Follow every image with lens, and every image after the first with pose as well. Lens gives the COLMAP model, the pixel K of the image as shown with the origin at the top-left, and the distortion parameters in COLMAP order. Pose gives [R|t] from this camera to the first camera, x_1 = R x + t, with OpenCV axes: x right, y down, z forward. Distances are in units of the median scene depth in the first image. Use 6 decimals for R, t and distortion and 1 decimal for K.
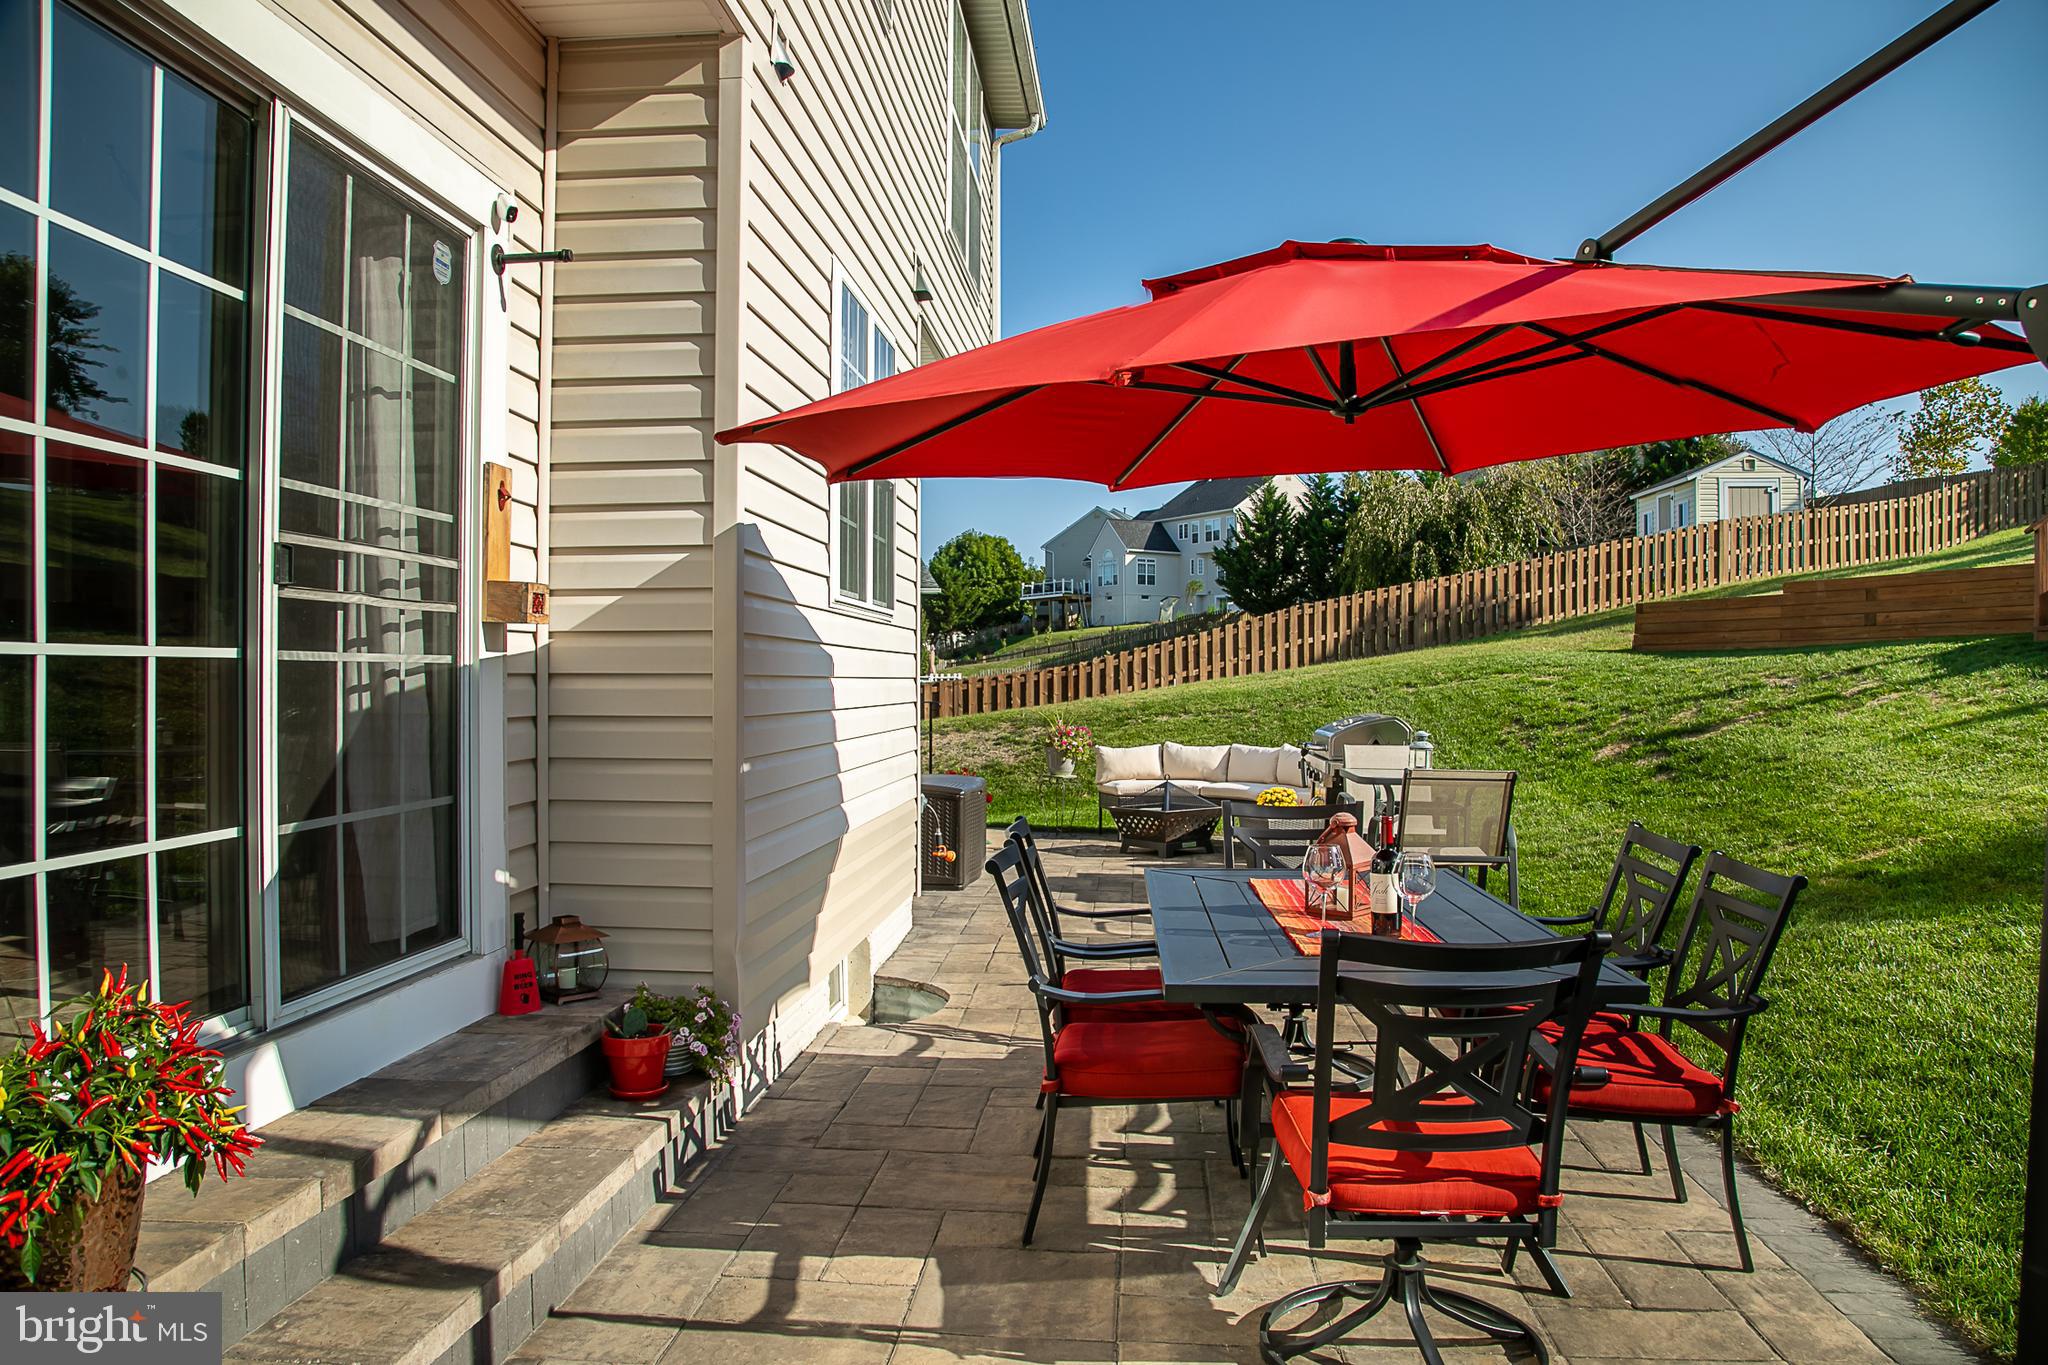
lens RADIAL K [[1431.5, 0, 1039.5], [0, 1431.5, 695.0], [0, 0, 1]] dist [-0.128664, 0.092458]
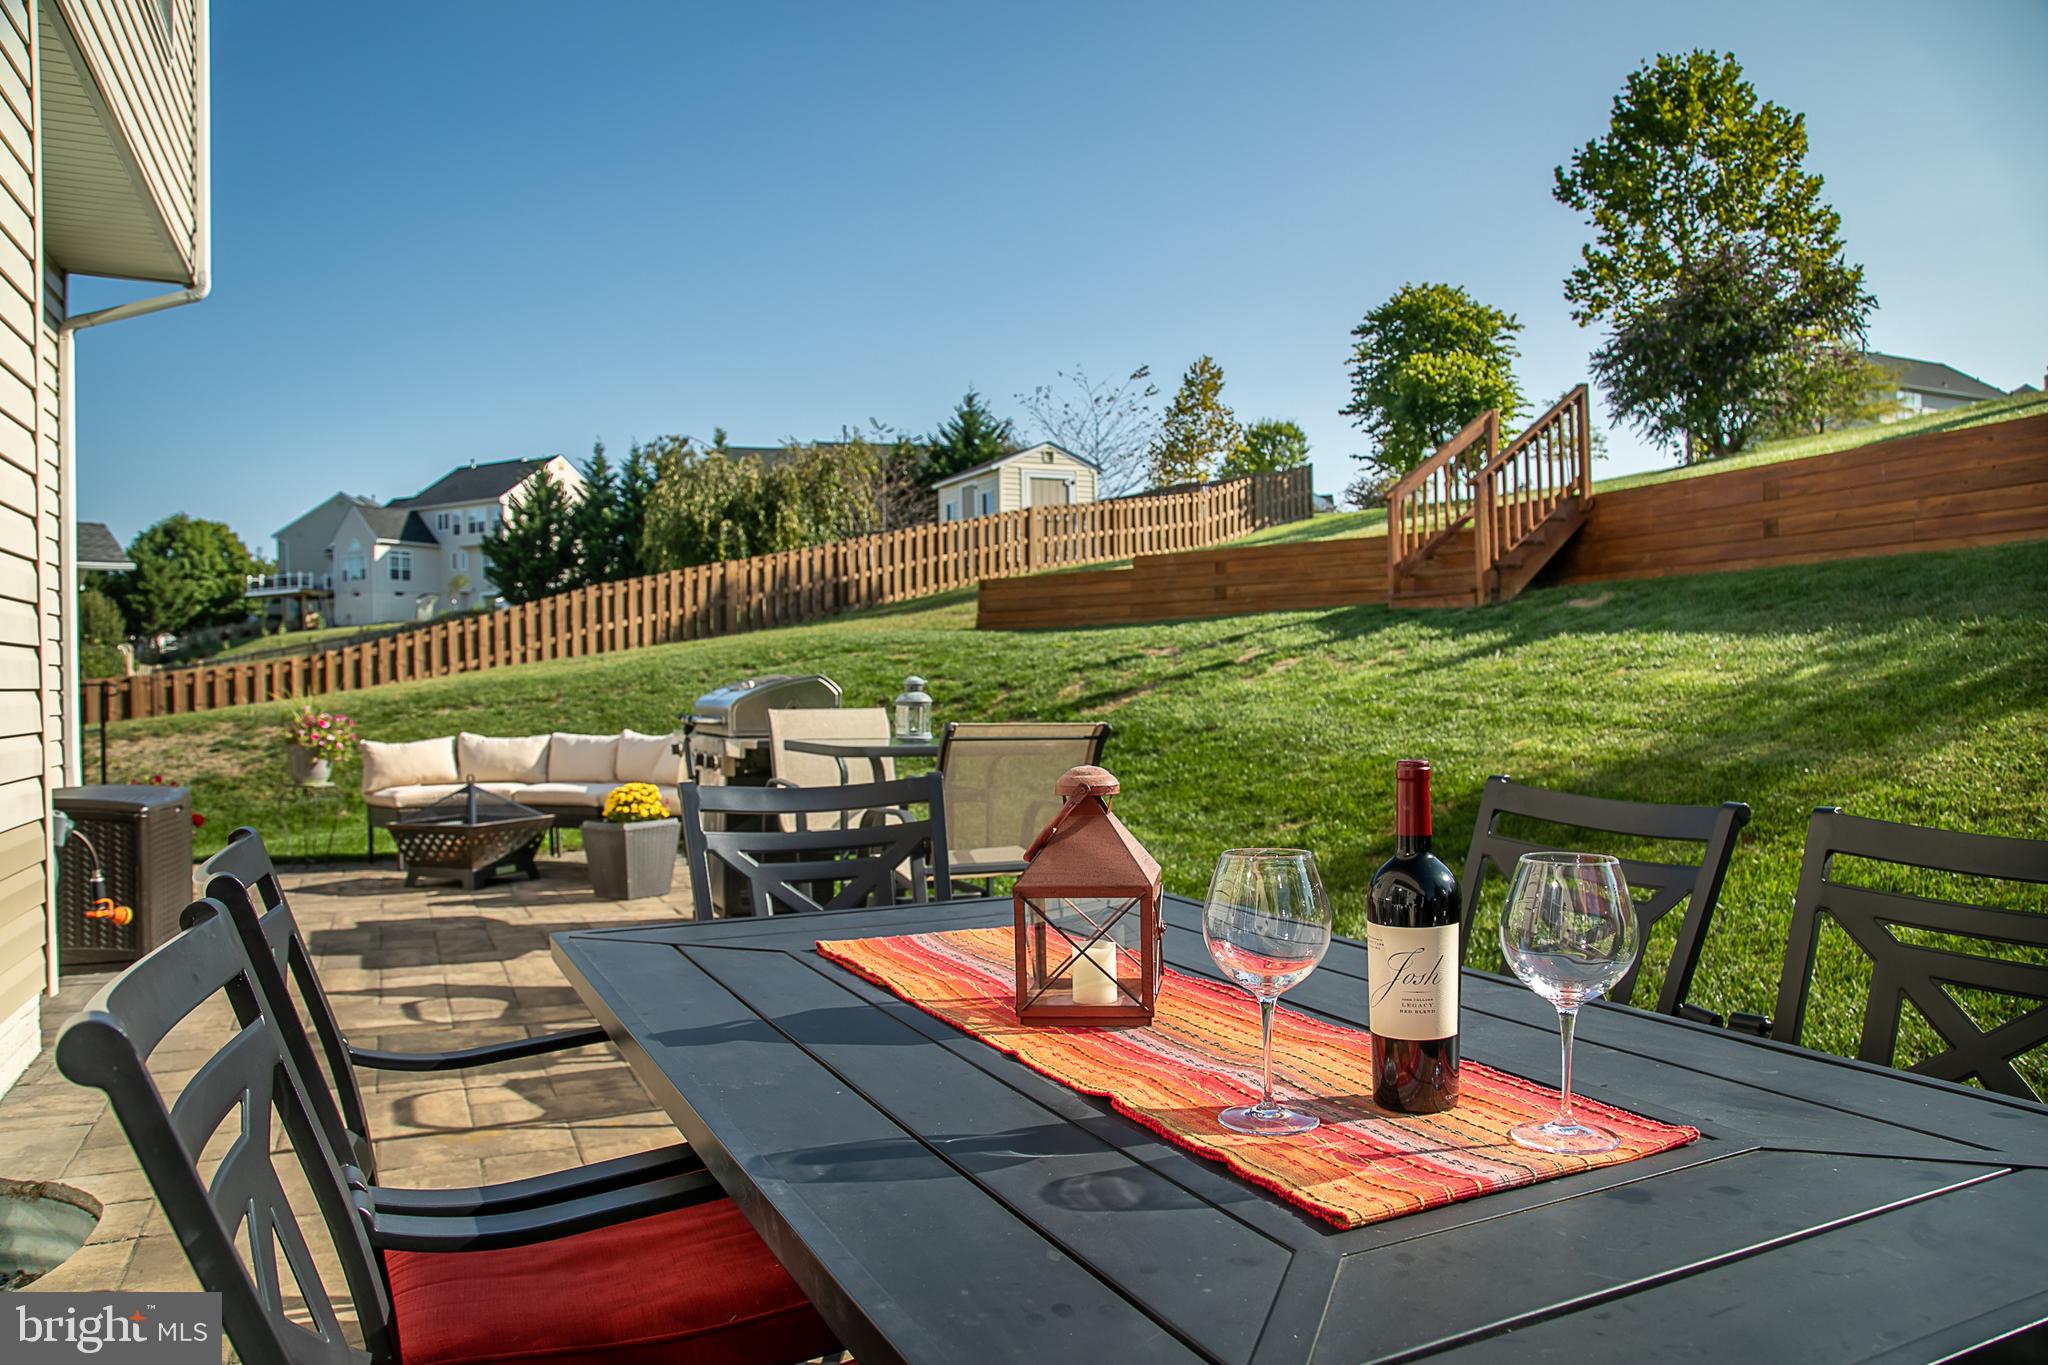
lens RADIAL K [[1431.5, 0, 1039.5], [0, 1431.5, 695.0], [0, 0, 1]] dist [-0.128664, 0.092458]
pose [[0.874728, -0.016572, 0.484330, -0.001832], [0.019635, 0.999806, -0.001251, 0.015490], [-0.484216, 0.010604, 0.874884, 0.168291]]
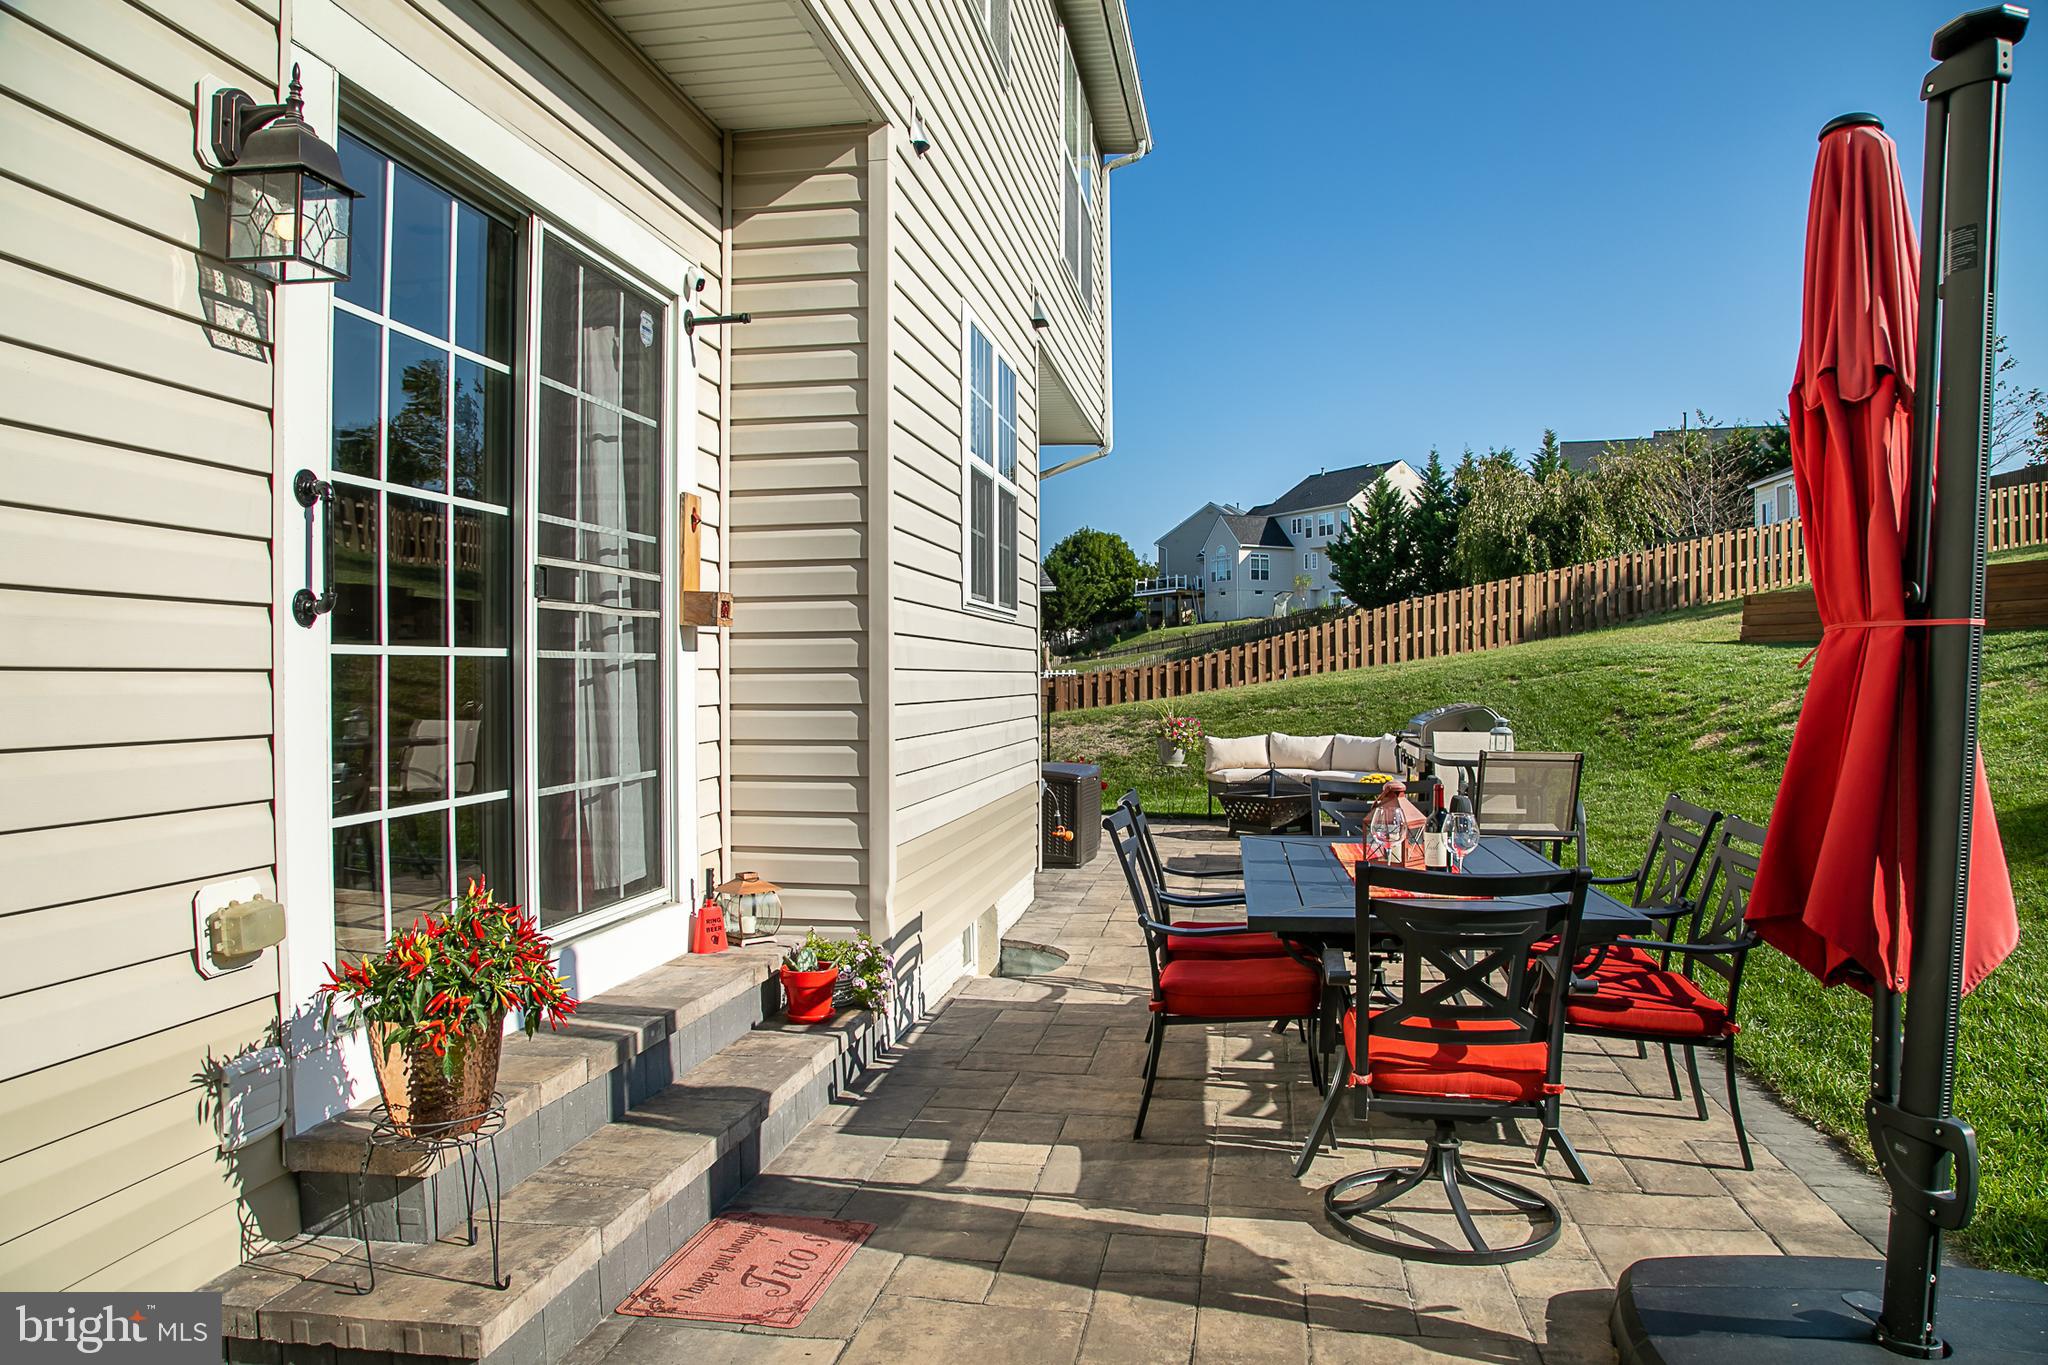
lens RADIAL K [[1436.2, 0, 1024.0], [0, 1436.2, 682.5], [0, 0, 1]] dist [-0.129766, 0.084687]
pose [[0.995890, -0.005541, -0.090403, 0.001678], [0.004974, 0.999967, -0.006489, 0.001608], [0.090436, 0.006012, 0.995884, -0.048904]]
